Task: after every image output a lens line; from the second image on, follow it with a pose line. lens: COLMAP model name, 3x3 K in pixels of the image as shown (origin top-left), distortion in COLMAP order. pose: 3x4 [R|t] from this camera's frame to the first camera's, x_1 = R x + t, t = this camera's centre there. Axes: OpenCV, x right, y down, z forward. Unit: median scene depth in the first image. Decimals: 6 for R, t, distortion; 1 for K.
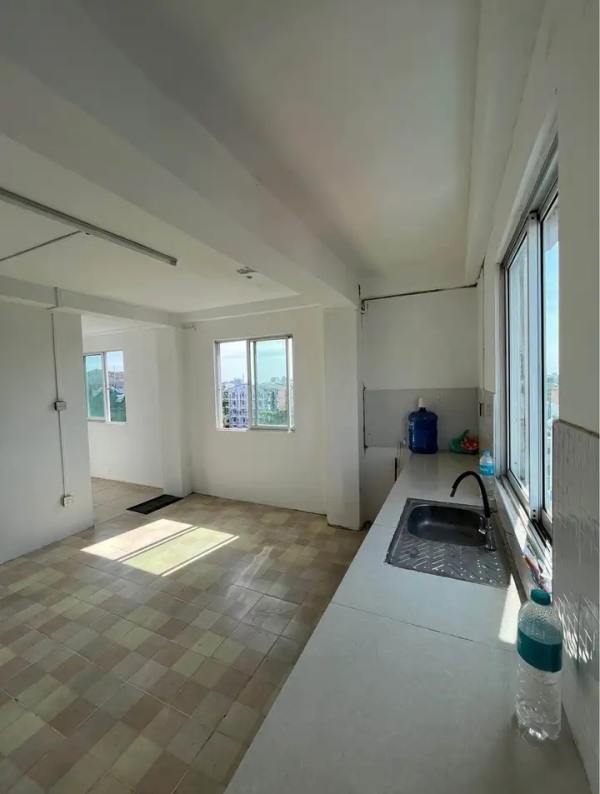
lens RADIAL K [[328.0, 0, 311.1], [0, 328.0, 398.2], [0, 0, 1]] dist [-0.002868, -0.000385]
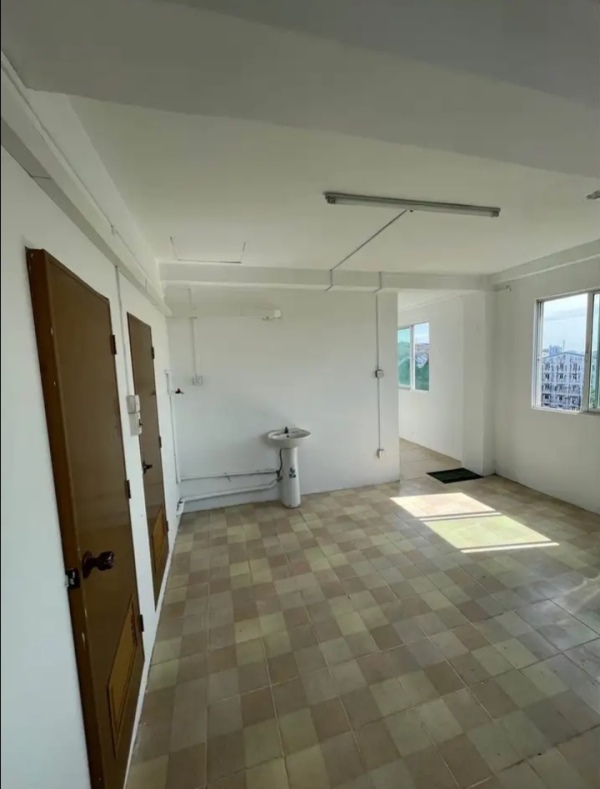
lens RADIAL K [[329.0, 0, 300.0], [0, 329.0, 394.5], [0, 0, 1]] dist [-0.000260, -0.000022]
pose [[0.641673, 0.077500, -0.763053, -0.037038], [-0.017477, 0.996101, 0.086473, -0.000590], [0.766779, -0.042151, 0.640525, 0.014562]]
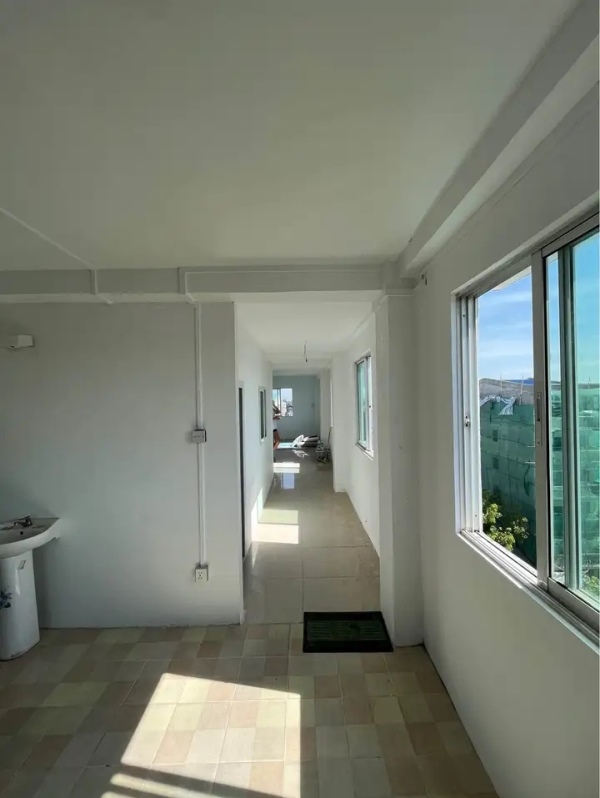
lens RADIAL K [[326.1, 0, 300.0], [0, 326.1, 399.0], [0, 0, 1]] dist [0.000433, 0.000134]
pose [[0.420101, 0.013309, -0.907380, -0.034273], [-0.034153, 0.999416, -0.001153, -0.058686], [0.906834, 0.031474, 0.420310, 0.833984]]
